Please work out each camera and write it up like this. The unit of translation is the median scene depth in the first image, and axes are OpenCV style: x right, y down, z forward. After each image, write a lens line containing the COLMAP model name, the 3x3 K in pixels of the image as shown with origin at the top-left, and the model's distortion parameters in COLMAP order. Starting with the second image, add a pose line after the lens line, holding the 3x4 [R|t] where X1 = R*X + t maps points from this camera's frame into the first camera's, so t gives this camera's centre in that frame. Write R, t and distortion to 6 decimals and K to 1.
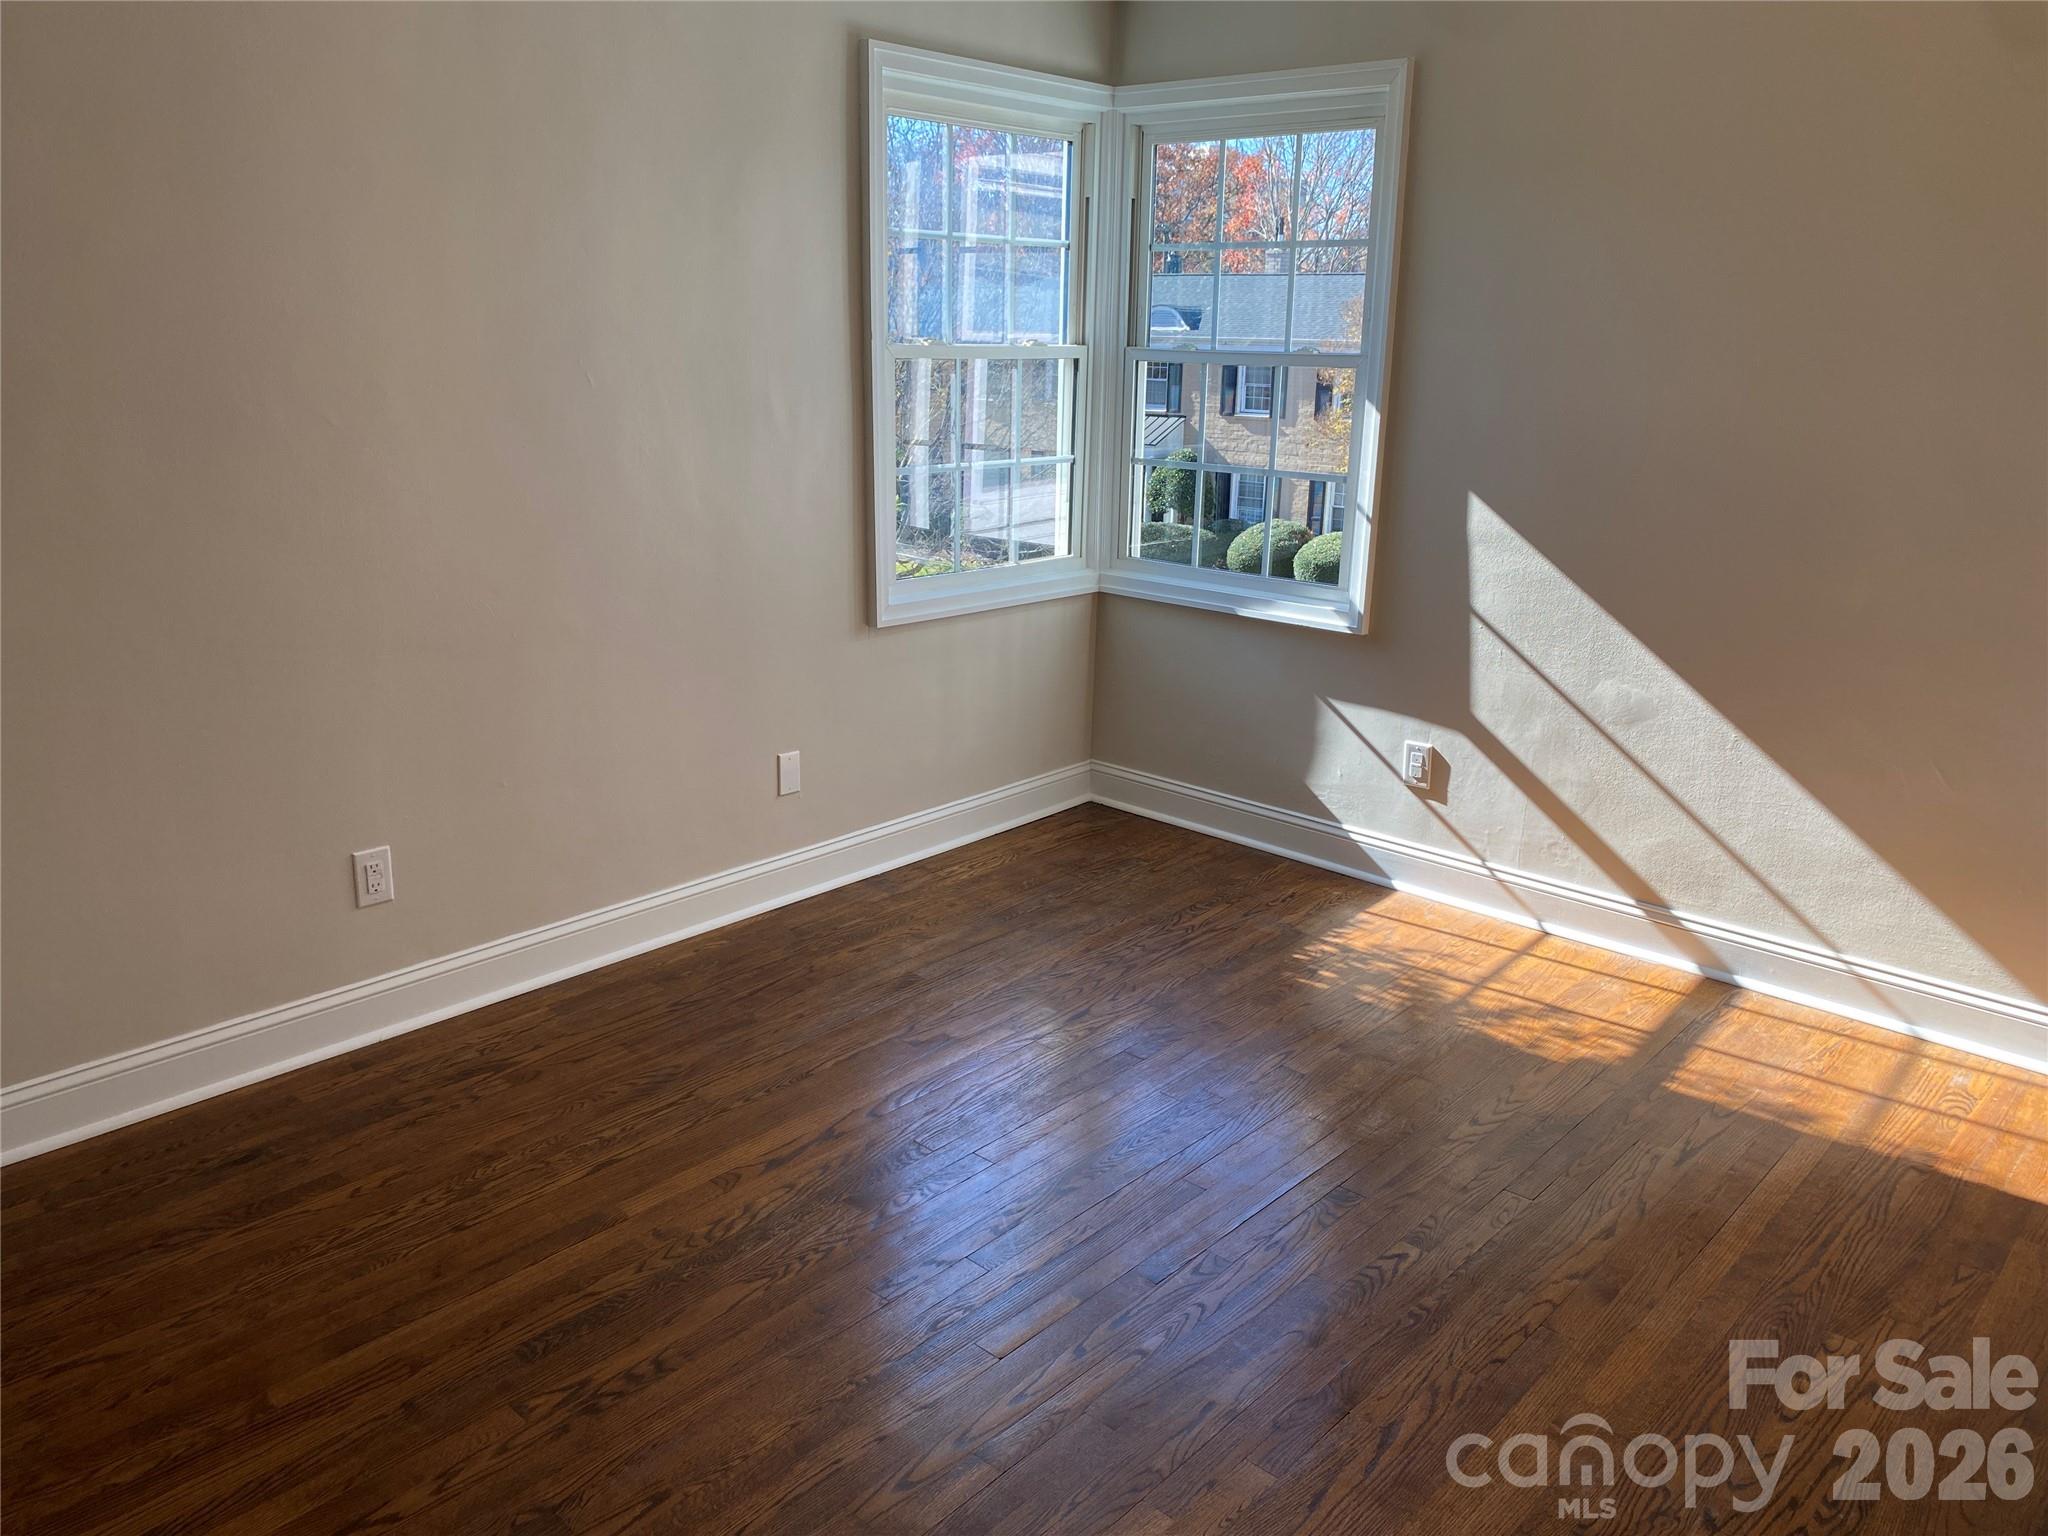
lens RADIAL K [[1540.8, 0, 1024.0], [0, 1540.8, 768.0], [0, 0, 1]] dist [0.034675, -0.026045]
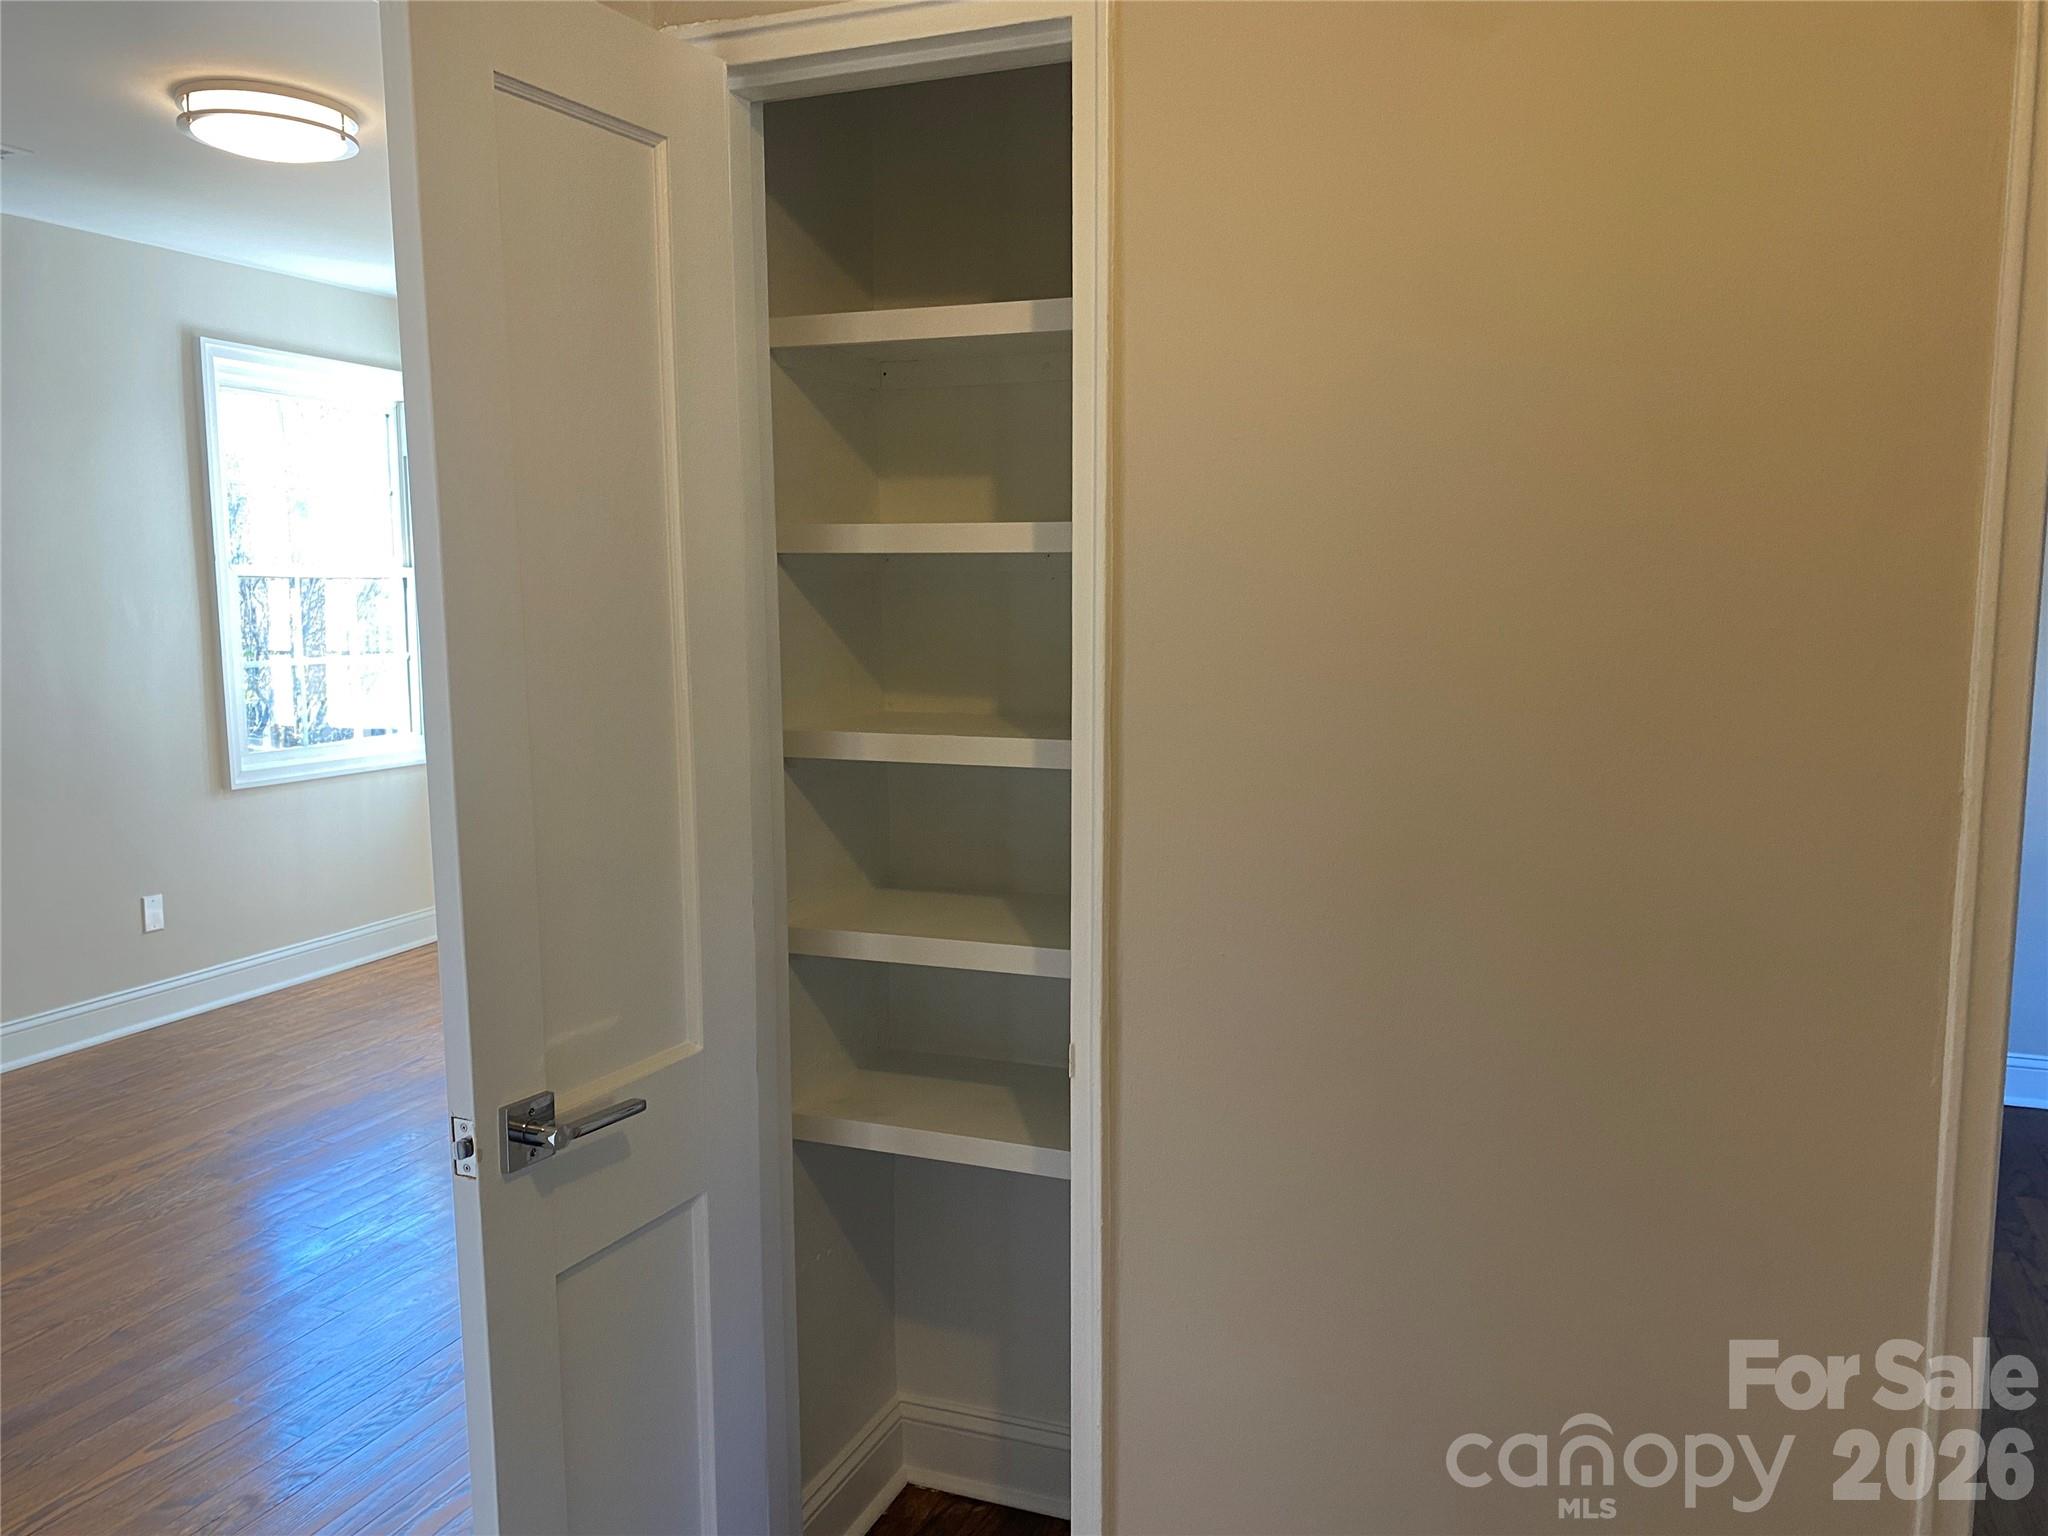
lens RADIAL K [[1573.4, 0, 1011.3], [0, 1573.4, 750.5], [0, 0, 1]] dist [0.027842, -0.012043]
pose [[0.939509, -0.063117, 0.336659, 0.056030], [0.119923, 0.981279, -0.150696, 0.123228], [-0.320845, 0.181954, 0.929490, -0.316741]]
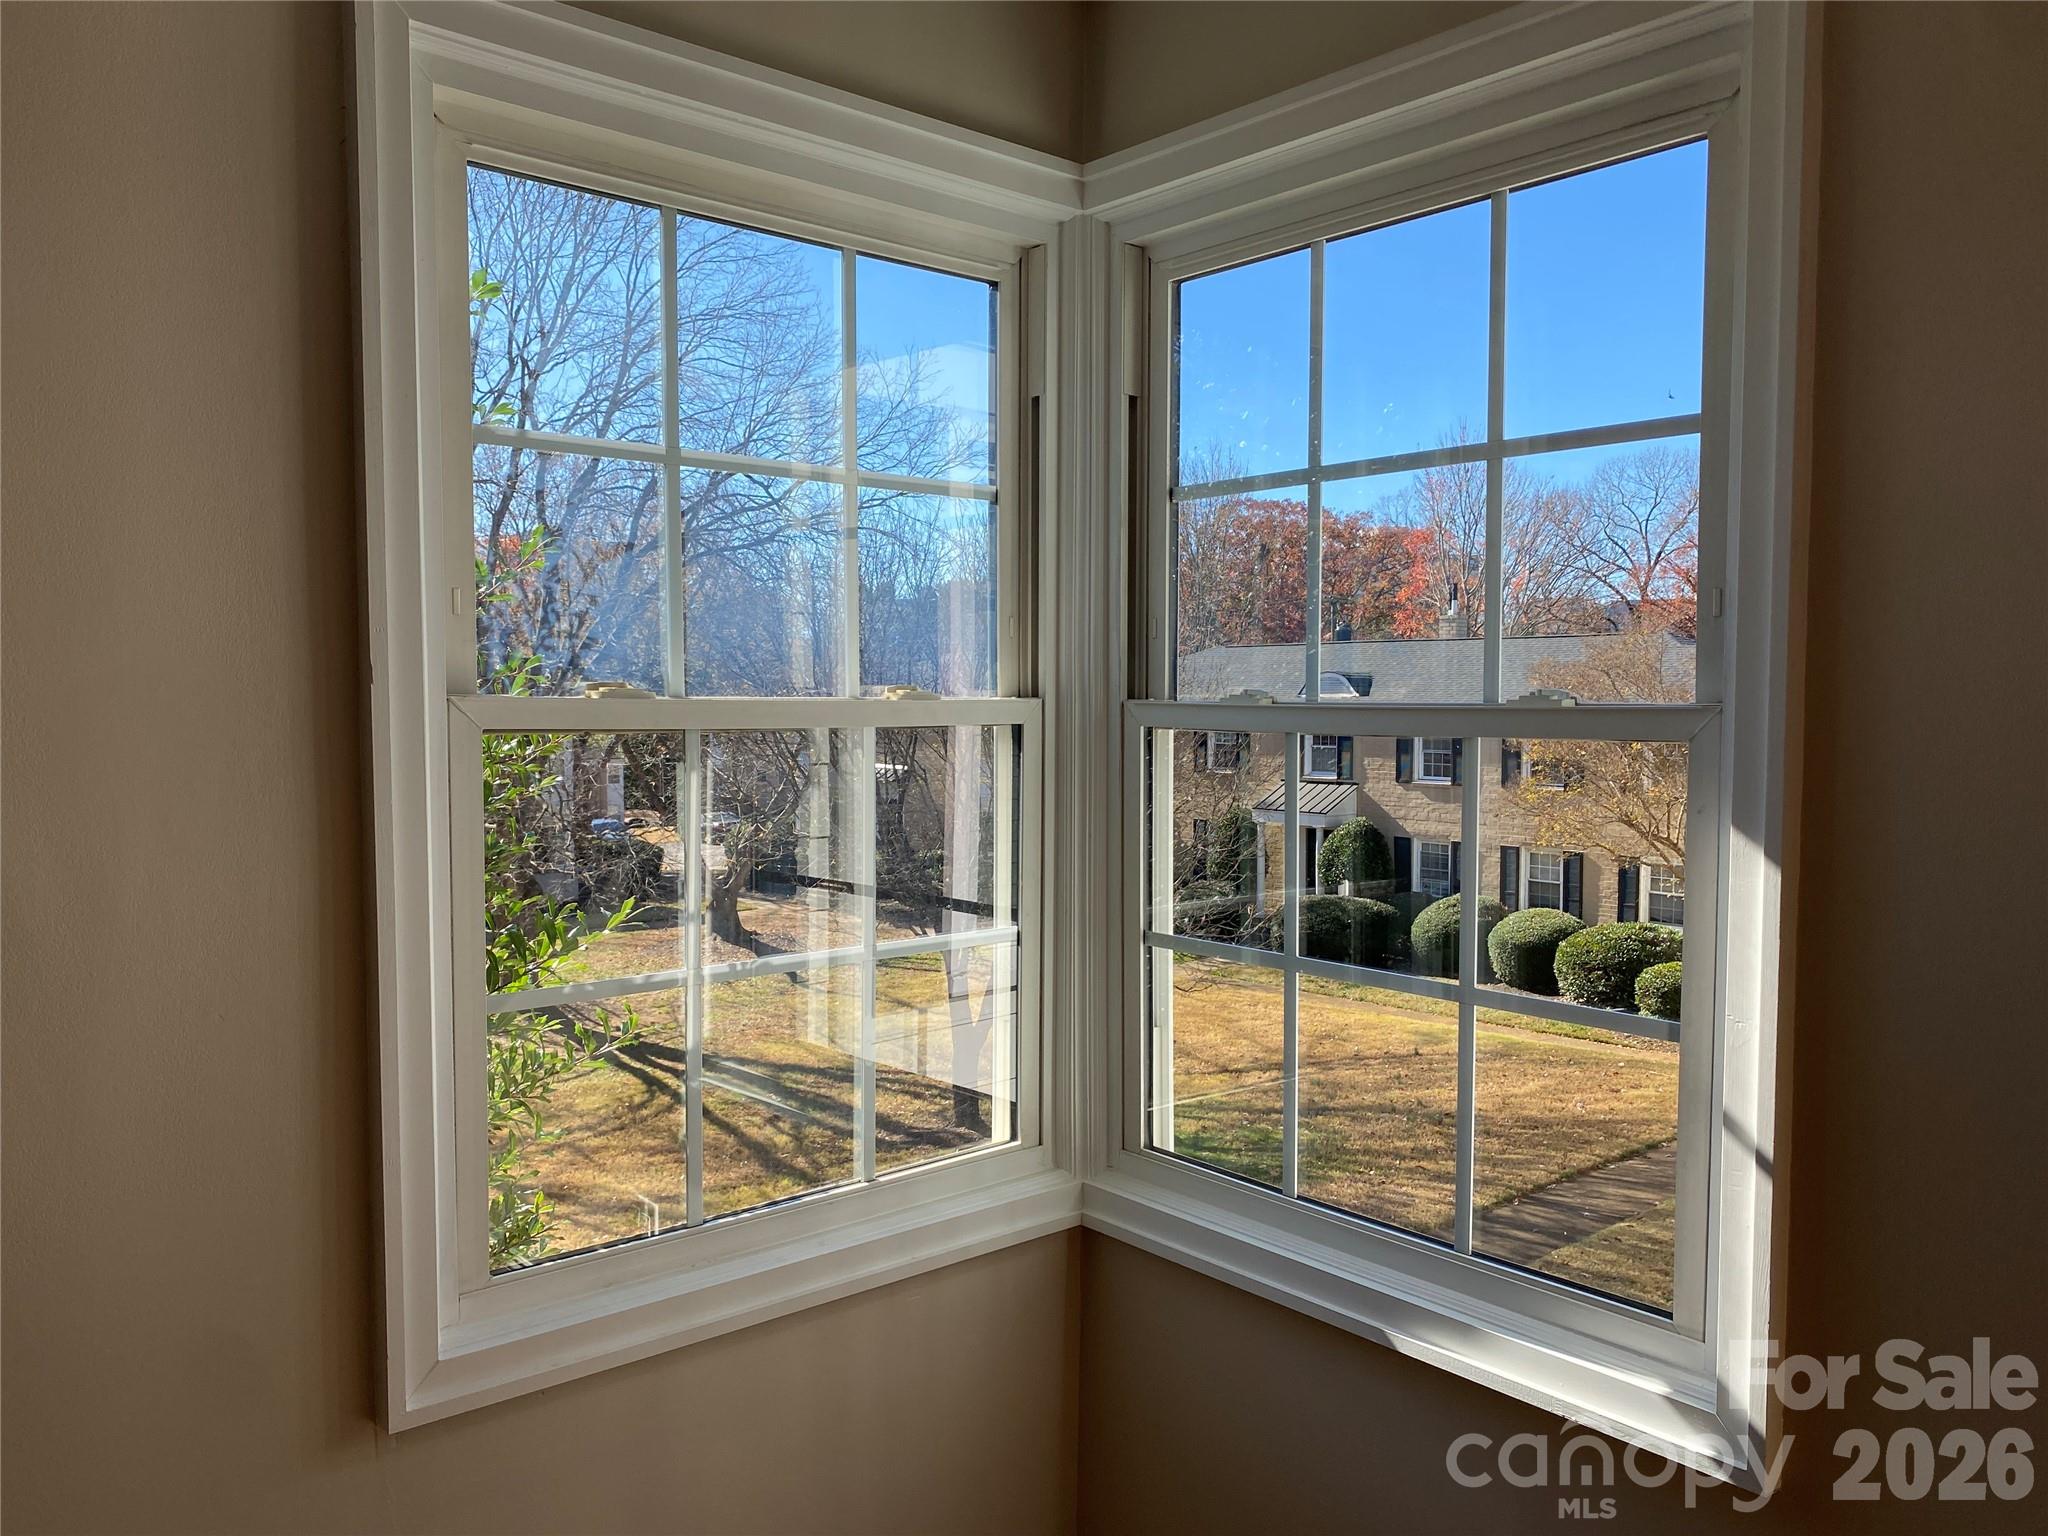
lens RADIAL K [[1548.0, 0, 1026.1], [0, 1548.0, 749.9], [0, 0, 1]] dist [0.206780, -0.316035]
pose [[0.993864, -0.005868, -0.110456, 0.088259], [-0.021032, 0.970348, -0.240795, -0.144463], [0.108594, 0.241641, 0.964270, 0.549785]]
